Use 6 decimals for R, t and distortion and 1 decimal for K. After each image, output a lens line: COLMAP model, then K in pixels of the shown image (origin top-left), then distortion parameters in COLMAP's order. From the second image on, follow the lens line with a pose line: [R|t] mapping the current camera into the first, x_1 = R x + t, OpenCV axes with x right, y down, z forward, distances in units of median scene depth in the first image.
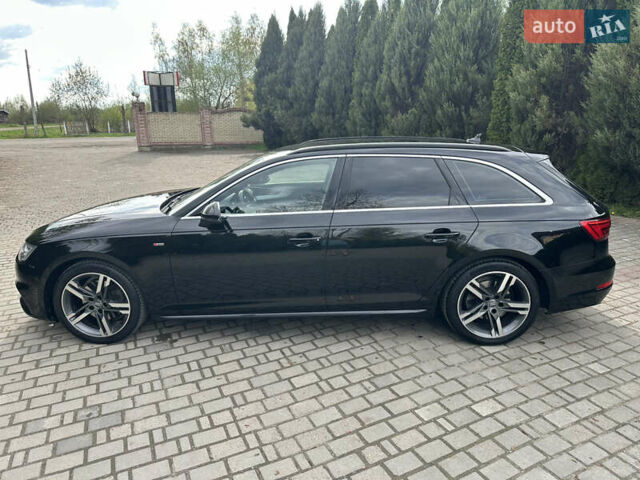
lens RADIAL K [[451.1, 0, 317.5], [0, 451.1, 245.8], [0, 0, 1]] dist [0.033008, -0.041748]
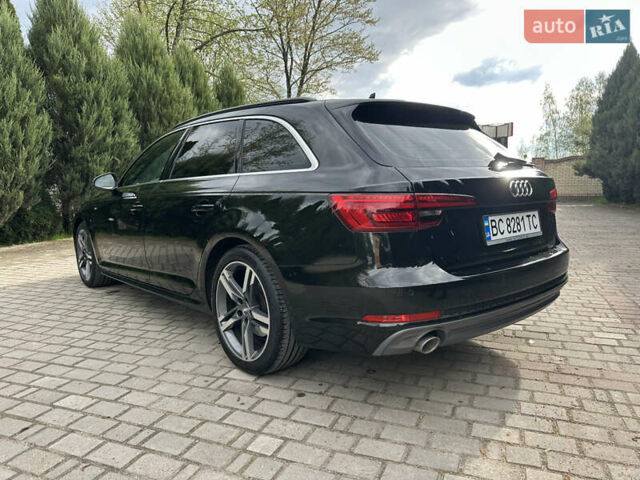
lens RADIAL K [[451.1, 0, 309.4], [0, 451.1, 244.6], [0, 0, 1]] dist [0.033008, -0.041748]
pose [[0.671177, 0.089053, -0.735929, 1.012407], [-0.189939, 0.980276, -0.054607, 0.049451], [0.716550, 0.176432, 0.674853, 0.608203]]
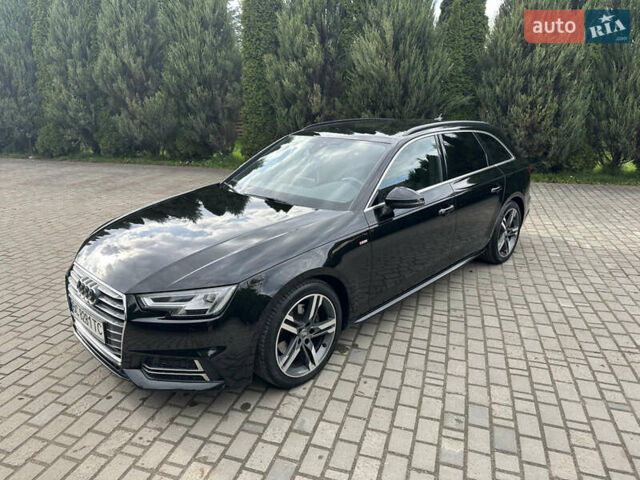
lens RADIAL K [[451.1, 0, 318.7], [0, 451.1, 235.5], [0, 0, 1]] dist [0.033008, -0.041748]
pose [[0.672895, -0.207514, 0.710035, -1.083888], [0.199244, 0.975217, 0.096194, -0.124421], [-0.712400, 0.076742, 0.697565, 0.443540]]
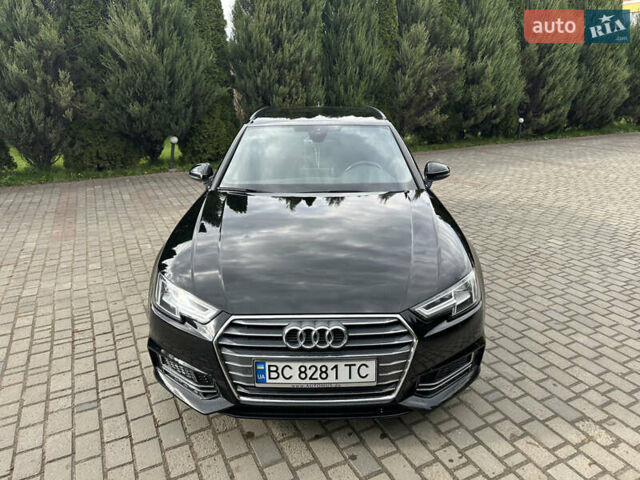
lens RADIAL K [[451.1, 0, 325.7], [0, 451.1, 233.1], [0, 0, 1]] dist [0.033008, -0.041748]
pose [[-0.040934, -0.291386, 0.955729, -1.352649], [0.280397, 0.914743, 0.290899, -0.336630], [-0.959011, 0.279891, 0.044260, 1.257352]]
